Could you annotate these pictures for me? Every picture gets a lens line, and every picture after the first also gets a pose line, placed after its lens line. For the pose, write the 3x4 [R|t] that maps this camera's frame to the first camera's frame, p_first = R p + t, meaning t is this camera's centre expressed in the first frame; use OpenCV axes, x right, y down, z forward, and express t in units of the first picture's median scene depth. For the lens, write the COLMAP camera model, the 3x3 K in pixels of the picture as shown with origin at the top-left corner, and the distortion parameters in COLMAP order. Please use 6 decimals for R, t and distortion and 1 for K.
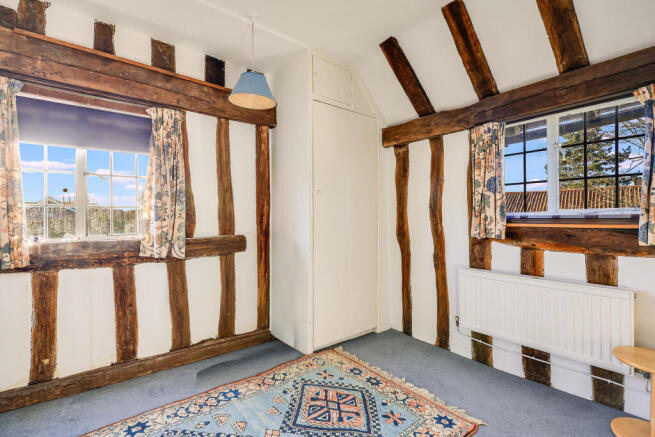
lens RADIAL K [[301.8, 0, 327.5], [0, 301.8, 218.5], [0, 0, 1]] dist [-0.001933, -0.000410]
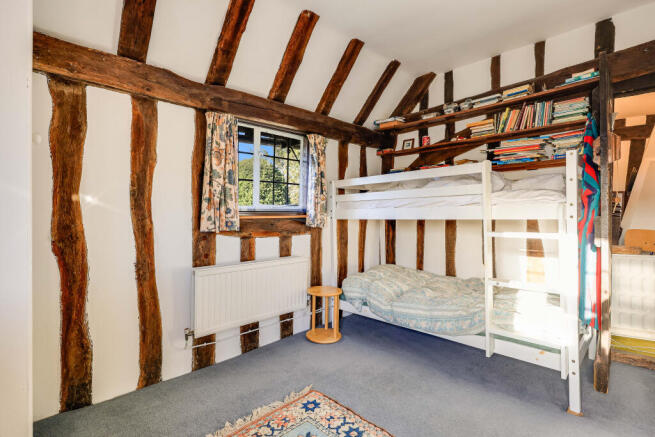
lens RADIAL K [[301.8, 0, 327.5], [0, 301.8, 218.5], [0, 0, 1]] dist [-0.001933, -0.000410]
pose [[-0.068552, -0.014765, 0.997538, -0.465419], [0.004241, 0.999877, 0.015091, 0.009939], [-0.997639, 0.005265, -0.068481, 0.734519]]
